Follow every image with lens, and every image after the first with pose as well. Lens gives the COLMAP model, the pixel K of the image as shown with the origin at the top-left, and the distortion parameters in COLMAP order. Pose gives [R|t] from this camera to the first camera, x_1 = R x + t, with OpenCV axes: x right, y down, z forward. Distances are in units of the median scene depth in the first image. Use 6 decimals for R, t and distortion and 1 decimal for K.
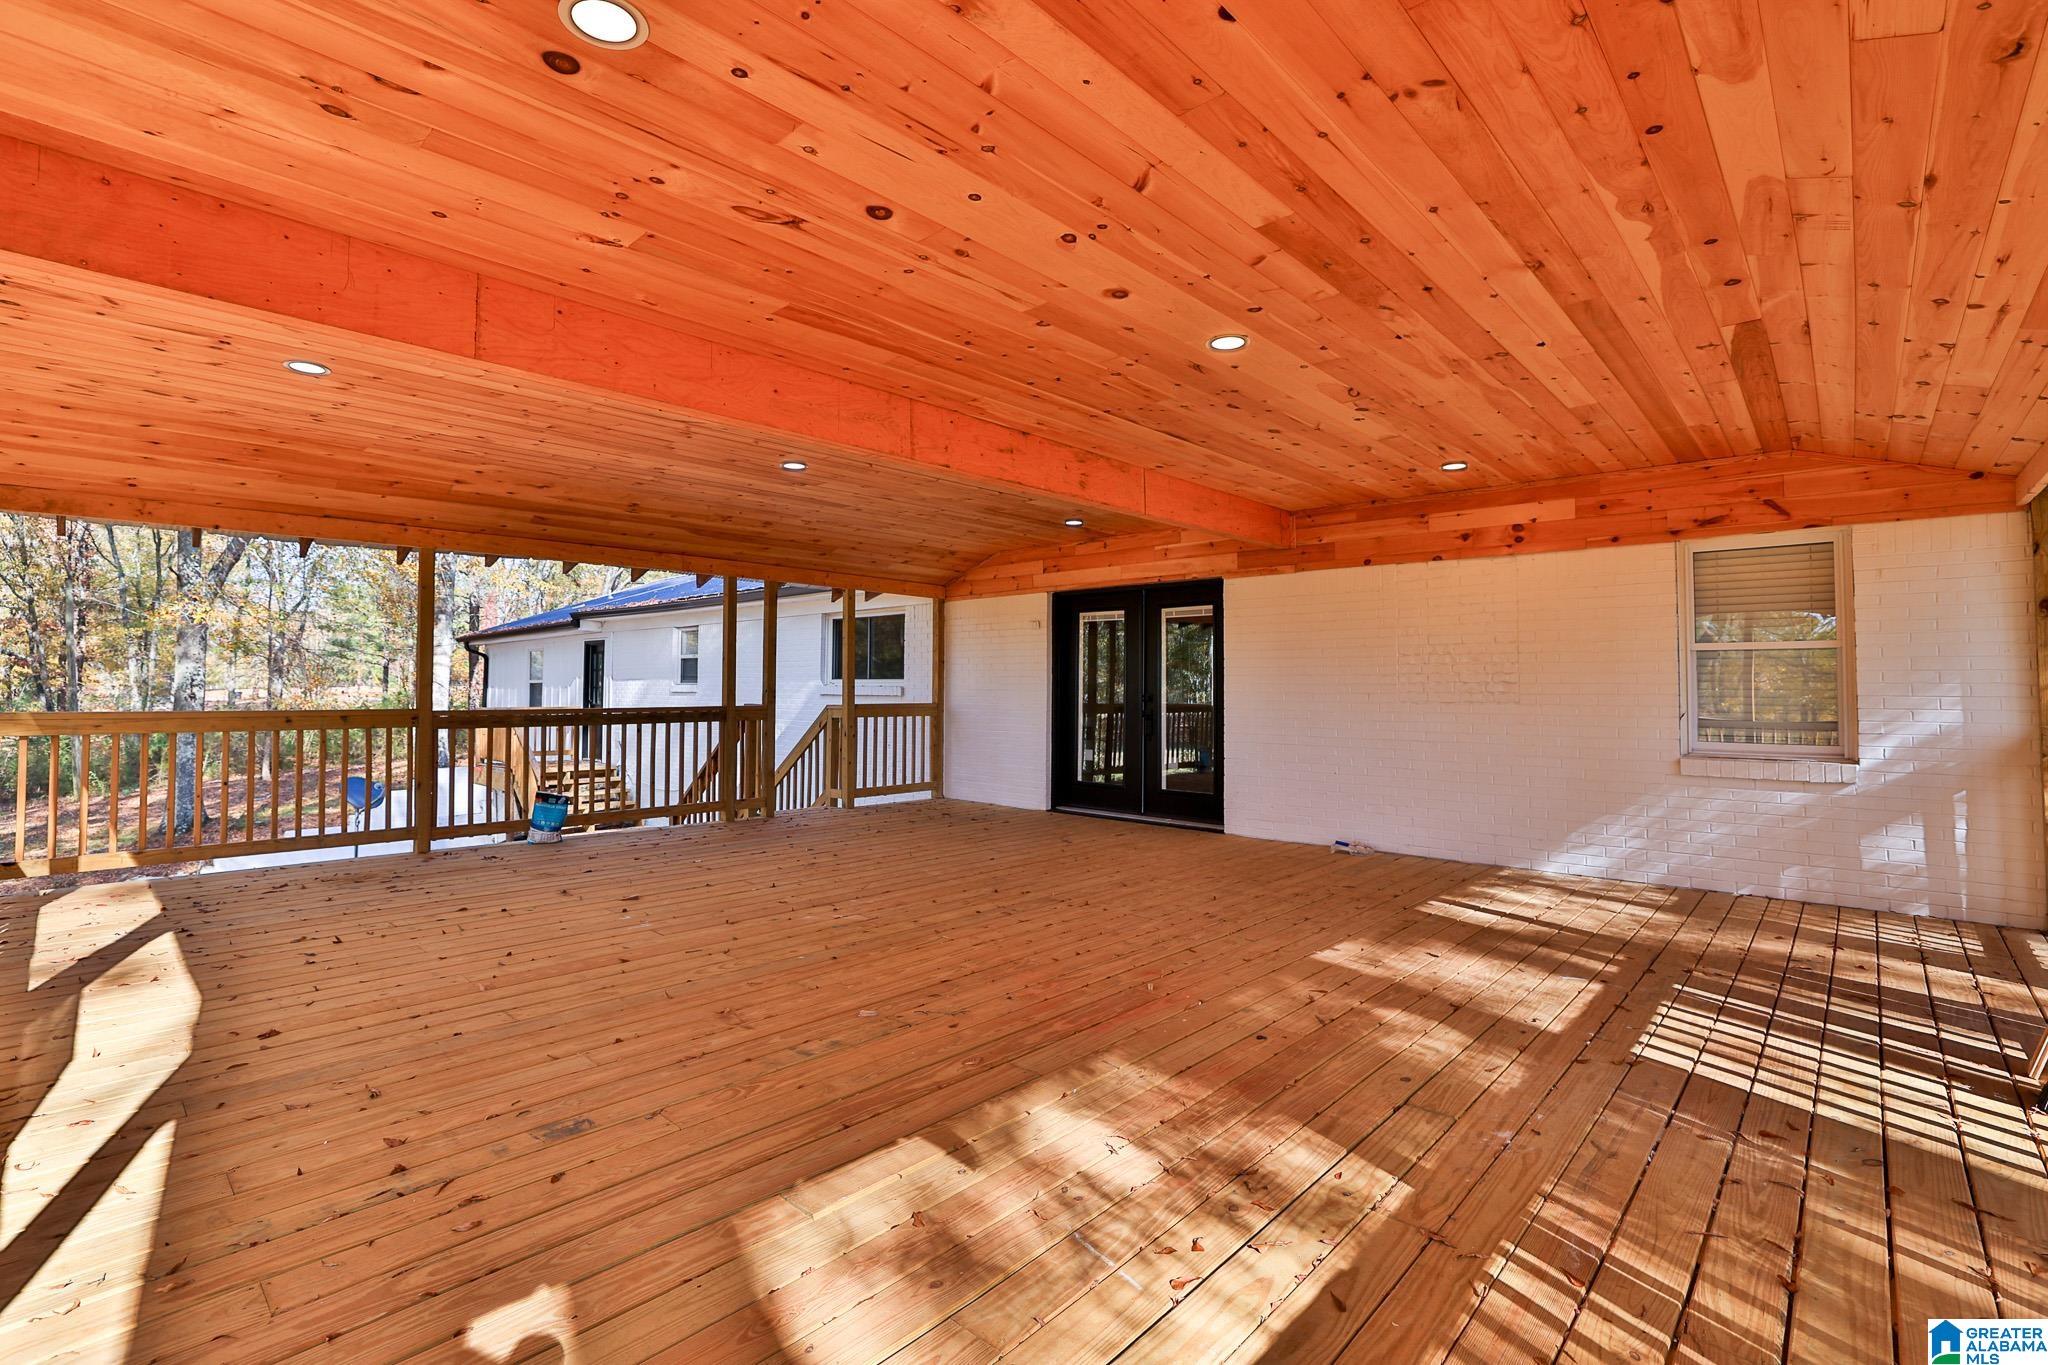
lens RADIAL K [[934.9, 0, 997.0], [0, 934.9, 667.5], [0, 0, 1]] dist [-0.050728, 0.019817]
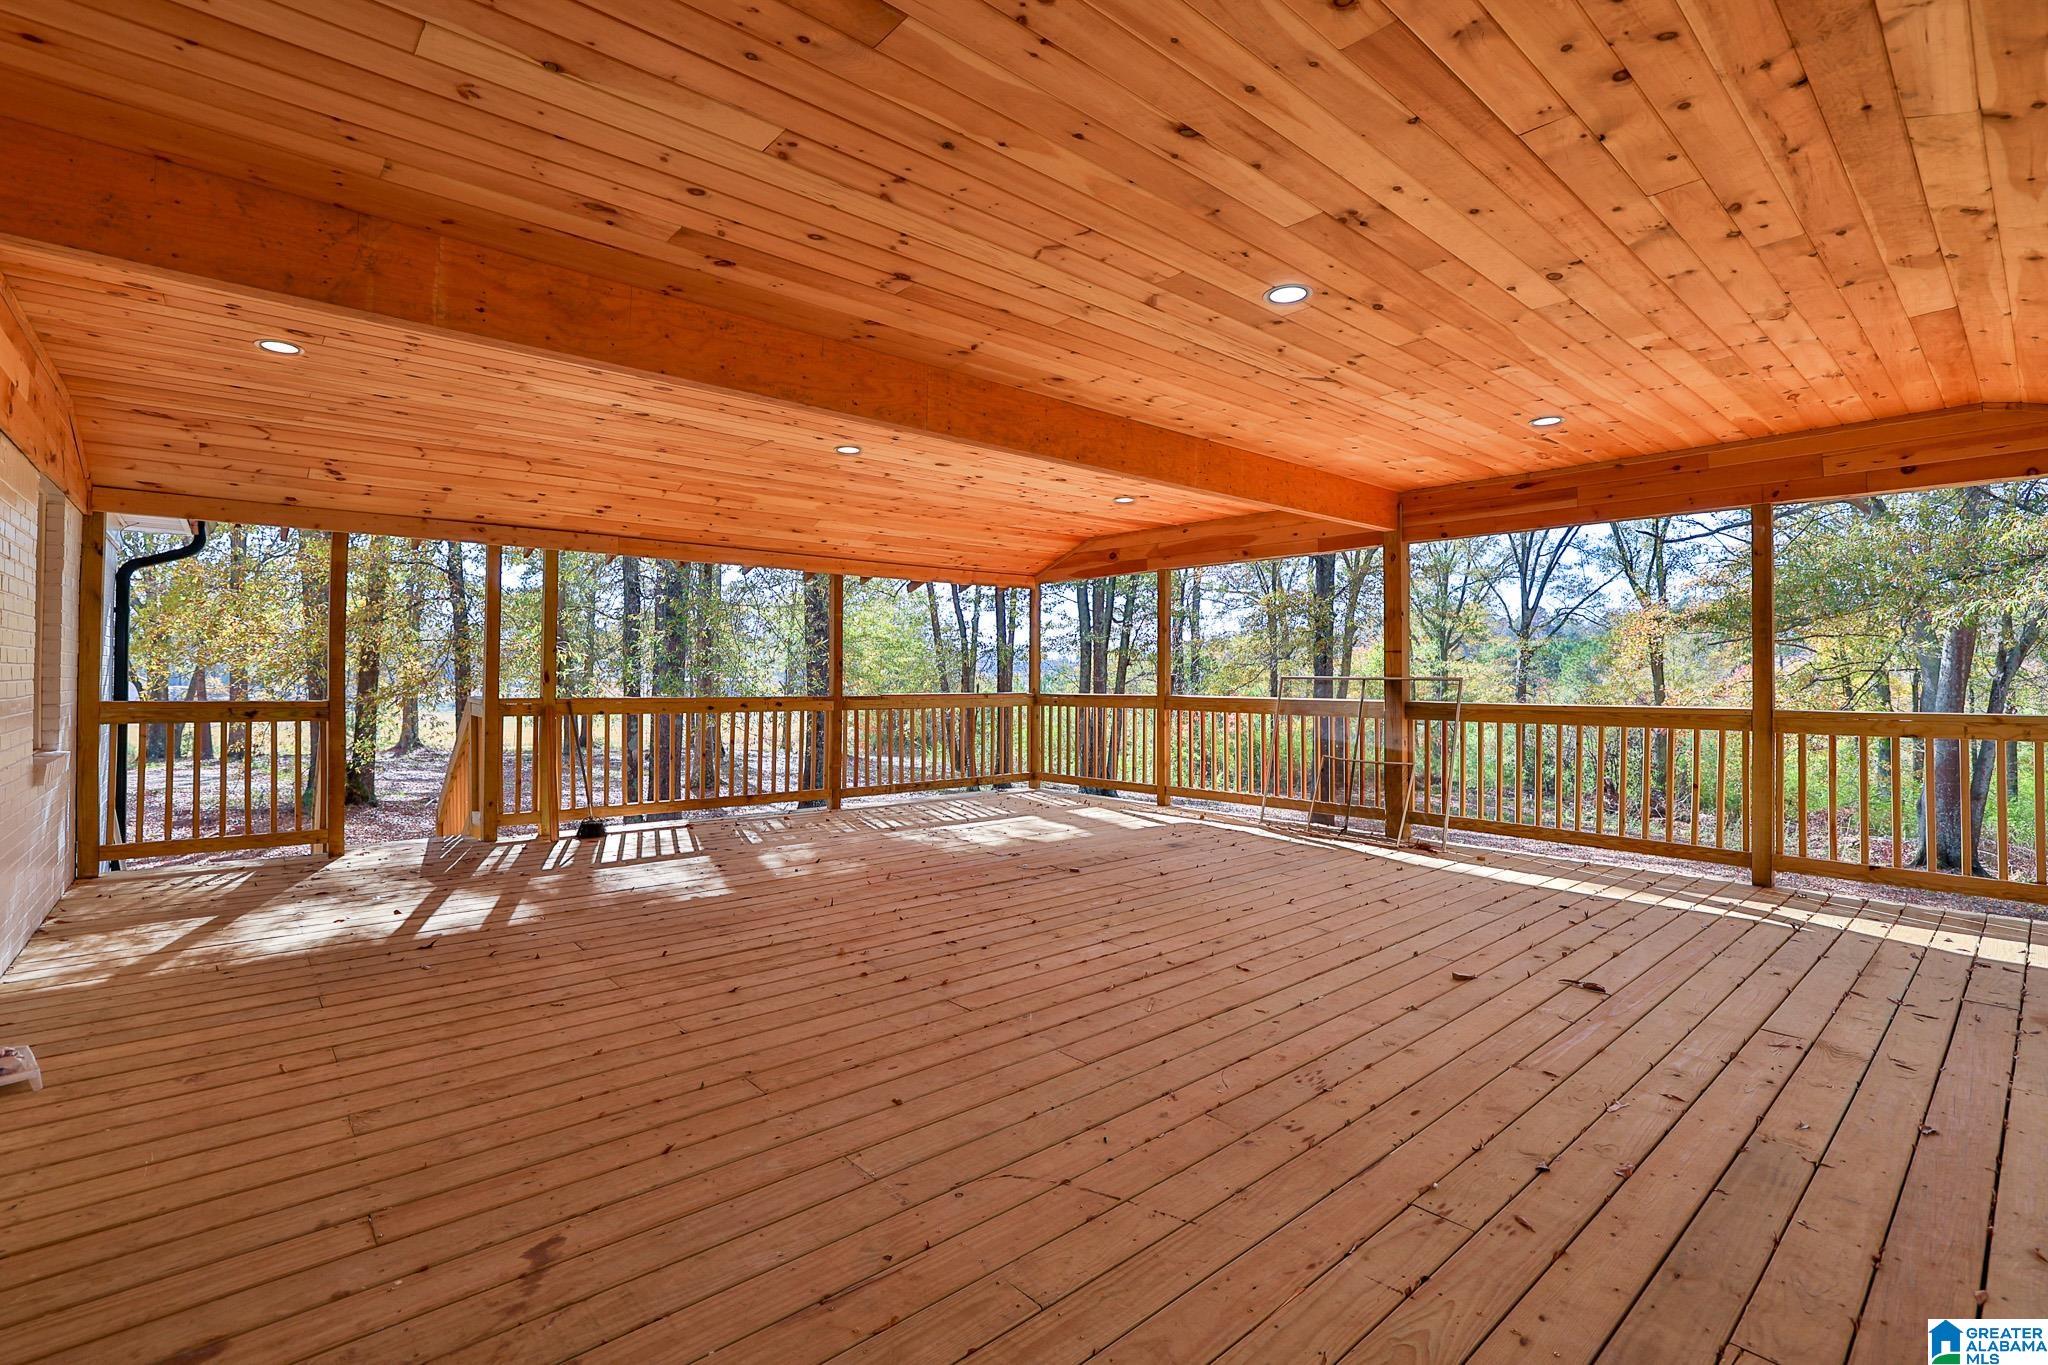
lens RADIAL K [[934.9, 0, 997.0], [0, 934.9, 667.5], [0, 0, 1]] dist [-0.050728, 0.019817]
pose [[-0.994495, -0.005449, 0.104644, -0.092911], [-0.008115, 0.999653, -0.025074, 0.028767], [-0.104471, -0.025785, -0.994194, 1.488107]]
